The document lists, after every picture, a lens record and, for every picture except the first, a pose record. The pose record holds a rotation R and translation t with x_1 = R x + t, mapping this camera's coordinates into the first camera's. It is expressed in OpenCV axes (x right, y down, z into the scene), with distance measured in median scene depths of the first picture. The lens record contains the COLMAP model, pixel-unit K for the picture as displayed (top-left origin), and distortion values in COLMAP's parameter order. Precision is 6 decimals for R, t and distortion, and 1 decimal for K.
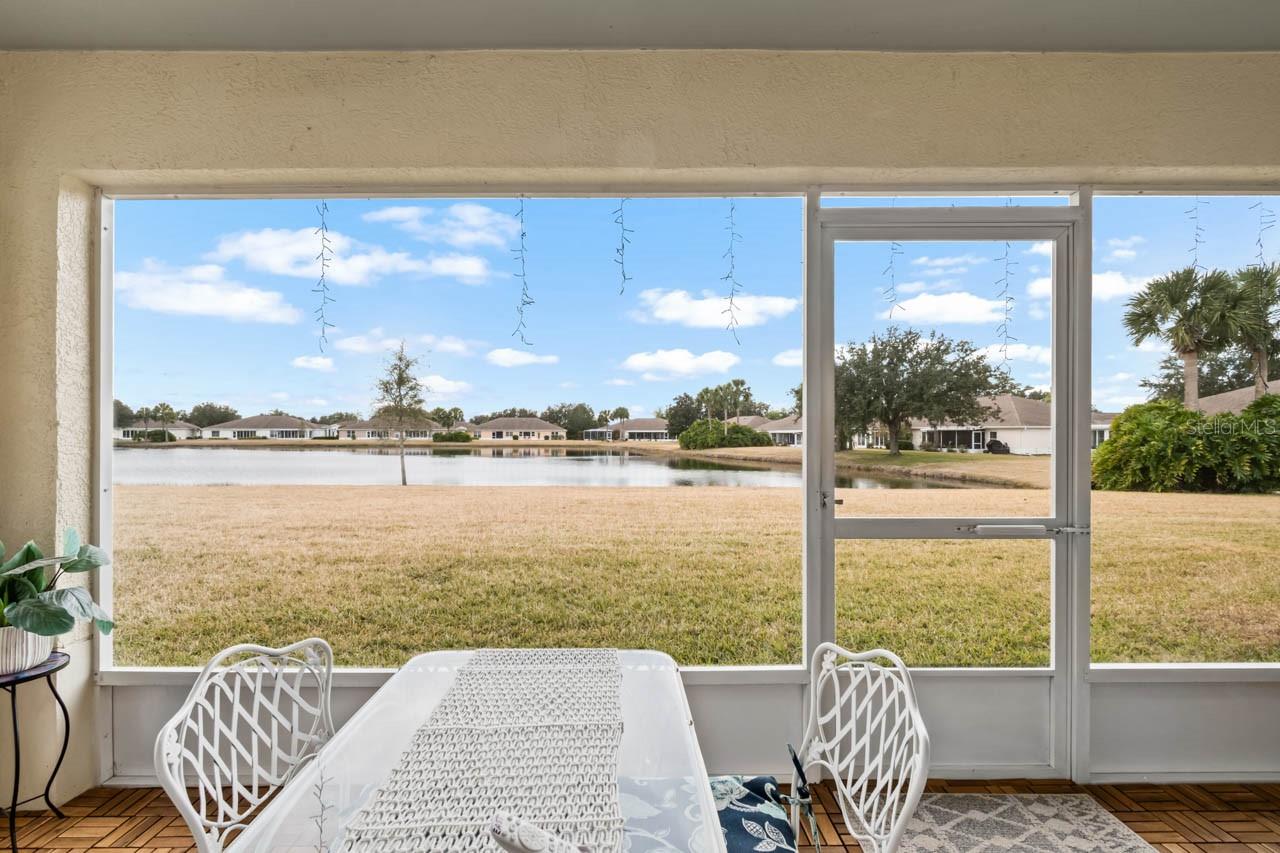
lens RADIAL K [[578.7, 0, 629.0], [0, 578.7, 437.5], [0, 0, 1]] dist [0.009820, -0.005501]
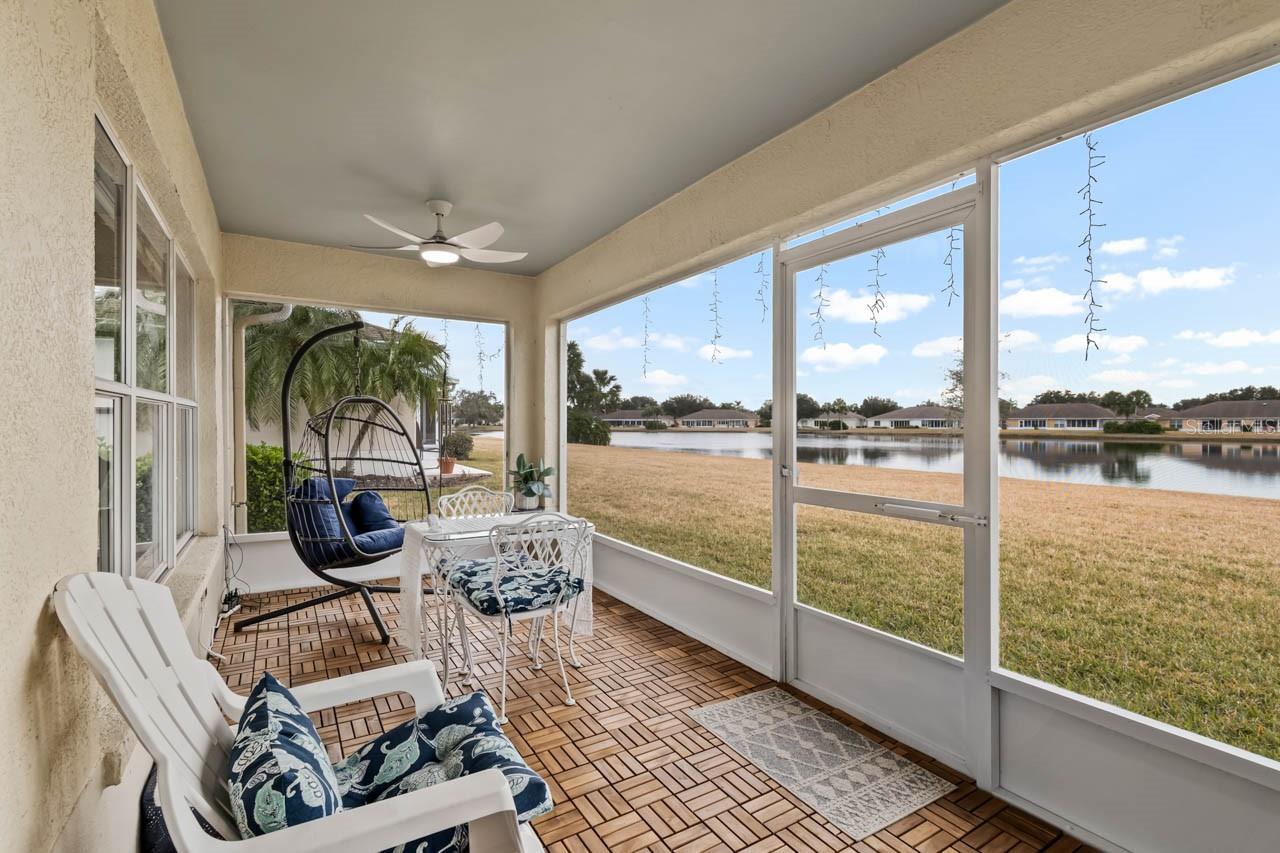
lens RADIAL K [[578.7, 0, 663.1], [0, 578.7, 428.5], [0, 0, 1]] dist [0.009820, -0.005501]
pose [[0.548005, 0.006978, -0.836446, 0.150714], [-0.004832, 0.999975, 0.005177, 0.000486], [0.836461, 0.001205, 0.548025, 0.004850]]
